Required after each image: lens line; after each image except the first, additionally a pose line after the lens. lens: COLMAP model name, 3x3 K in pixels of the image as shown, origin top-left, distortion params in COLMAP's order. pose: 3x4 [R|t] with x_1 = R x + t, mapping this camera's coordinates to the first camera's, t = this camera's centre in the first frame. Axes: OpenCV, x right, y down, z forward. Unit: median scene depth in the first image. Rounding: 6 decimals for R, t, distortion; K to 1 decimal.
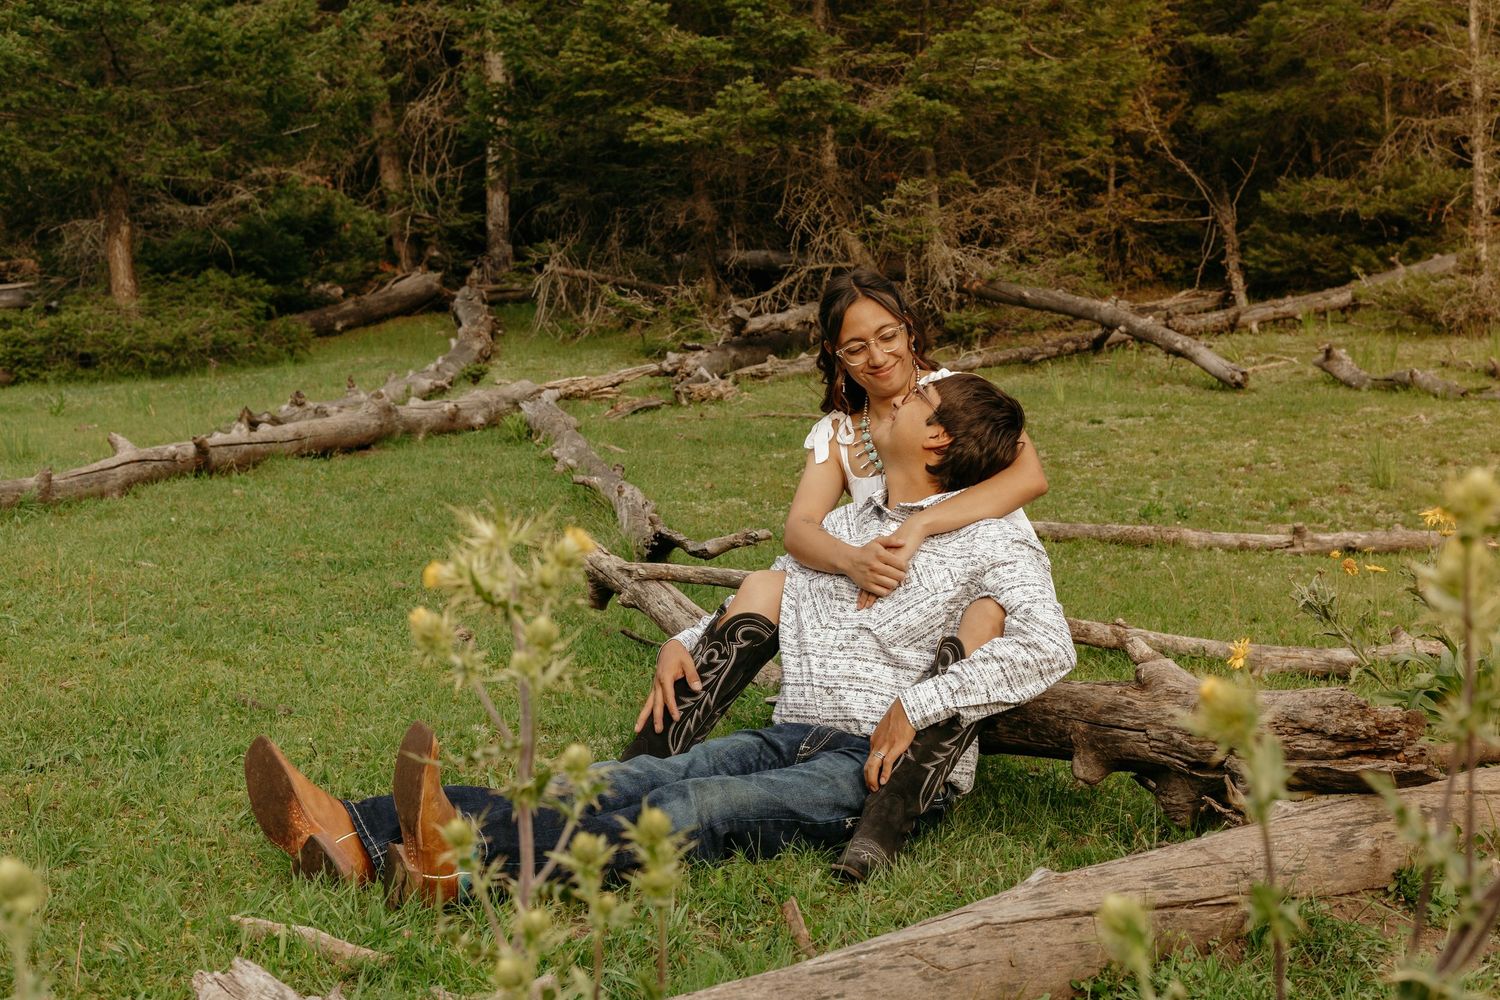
lens RADIAL K [[2413.2, 0, 741.4], [0, 2413.2, 508.3], [0, 0, 1]] dist [0.014321, 0.000000]
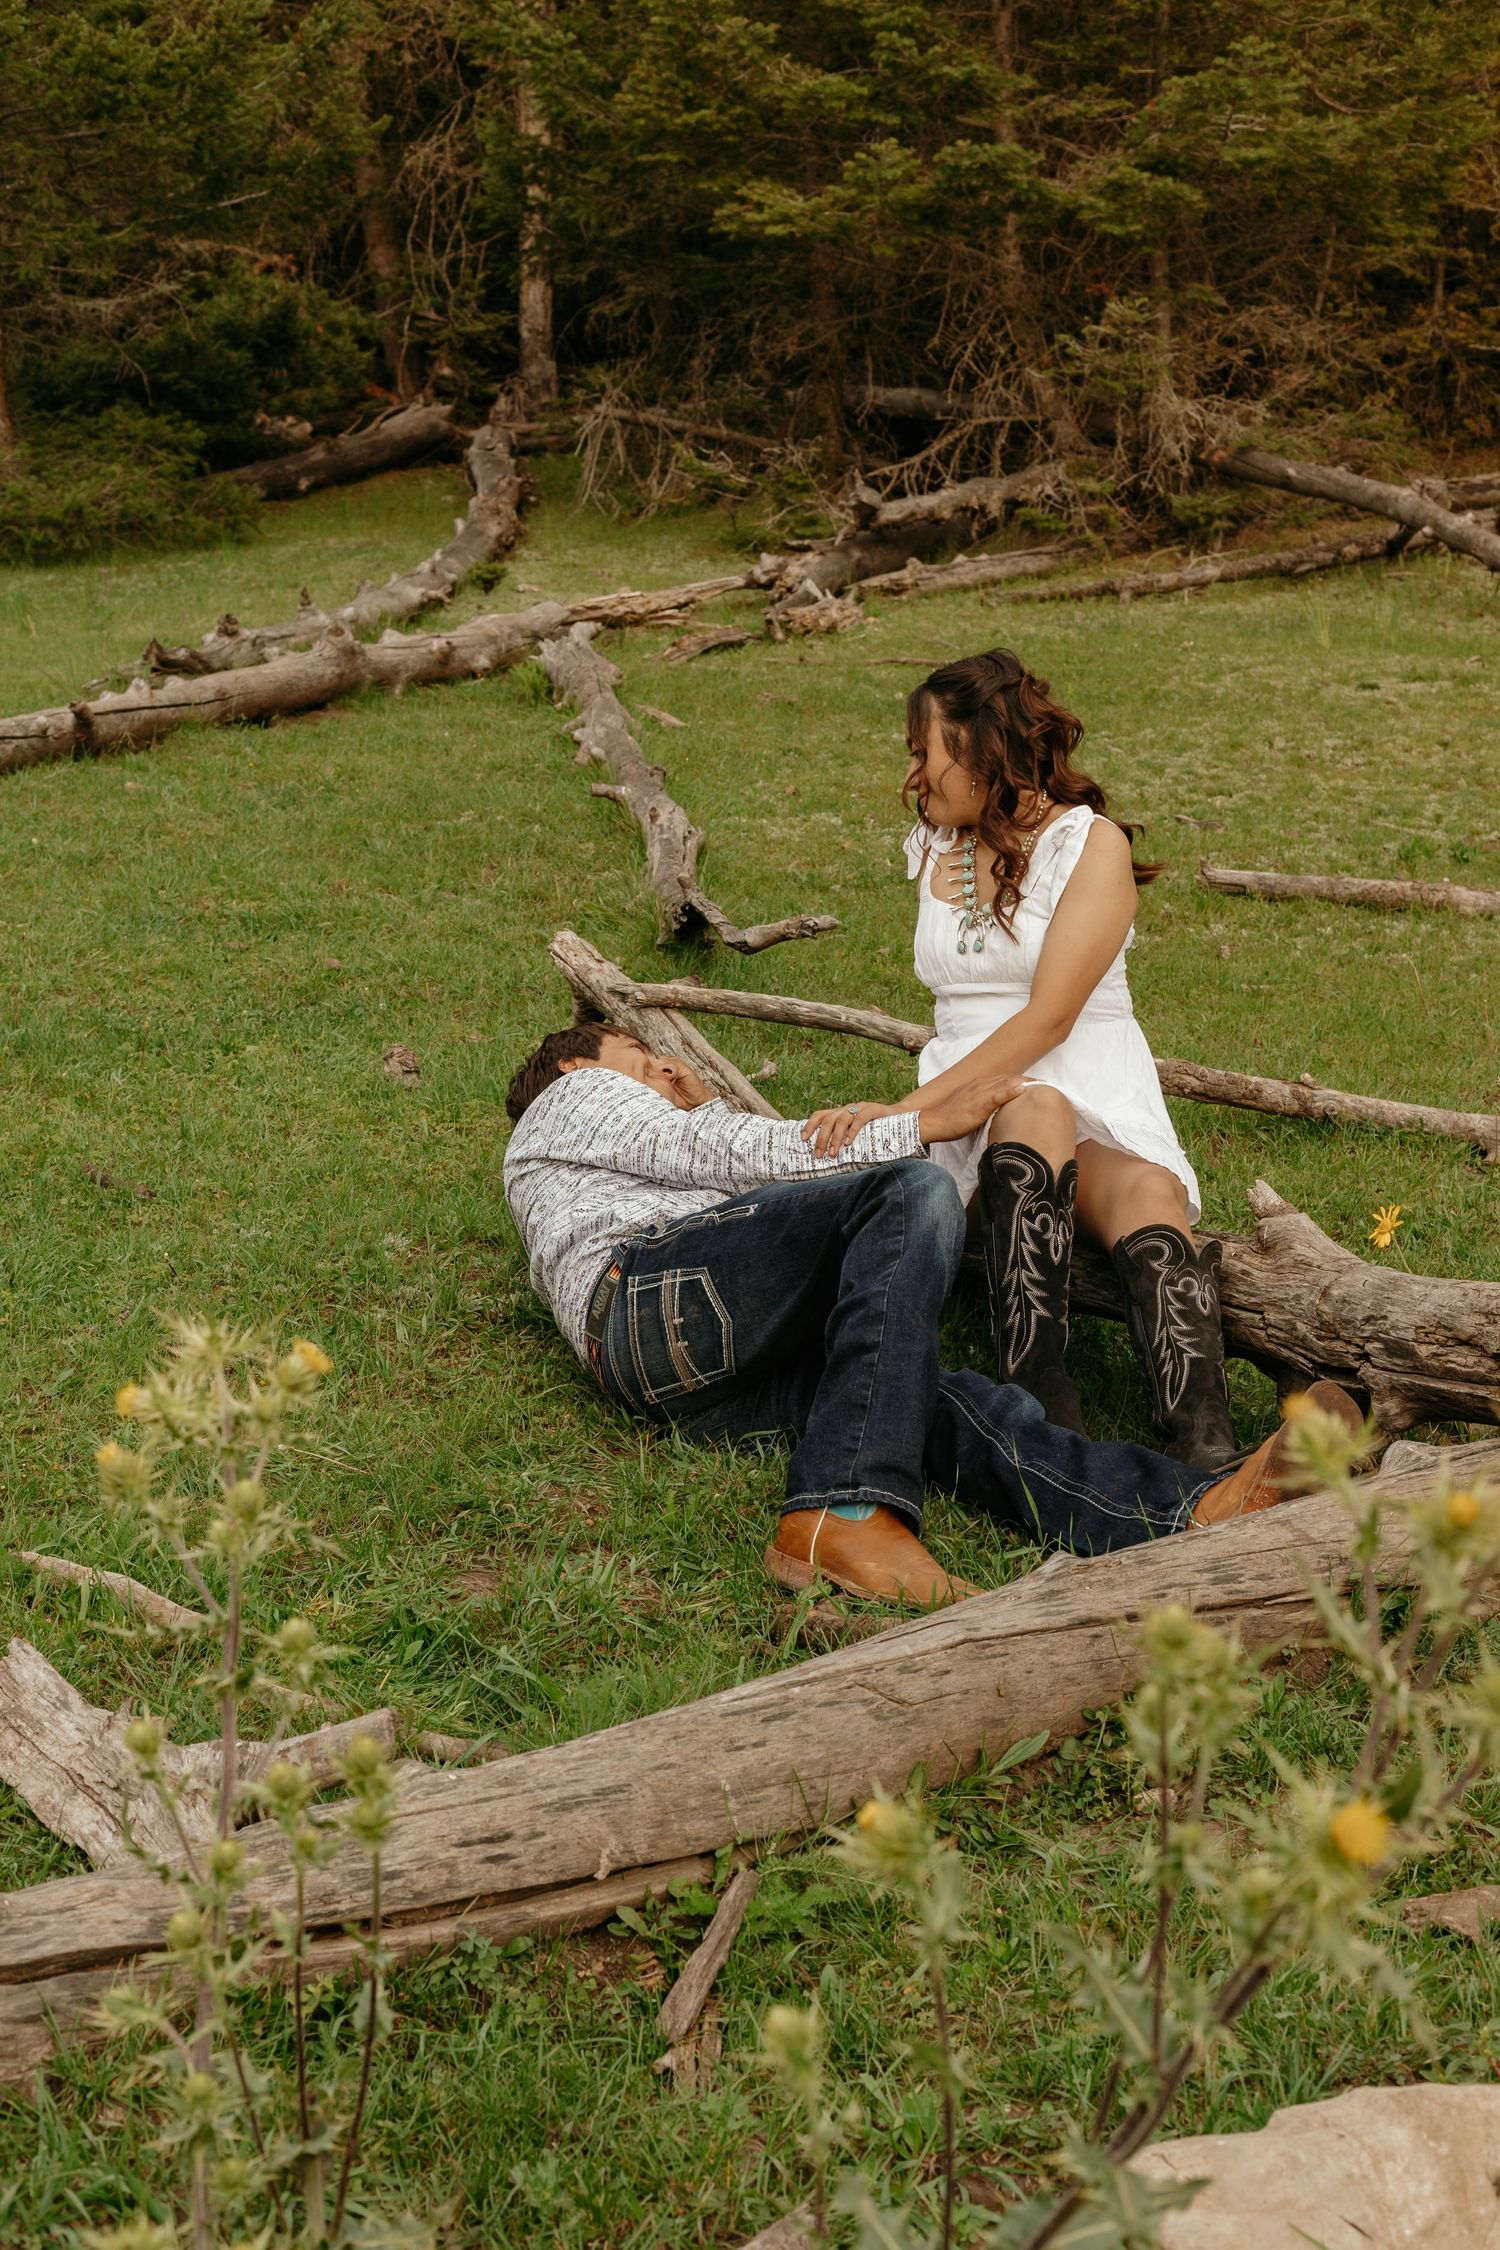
lens RADIAL K [[3619.7, 0, 762.3], [0, 3619.7, 1108.3], [0, 0, 1]] dist [0.014321, 0.000000]
pose [[0.997061, 0.029062, -0.070891, 0.047558], [-0.017170, 0.986489, 0.162924, -0.076602], [0.074668, -0.161228, 0.984088, -0.047011]]
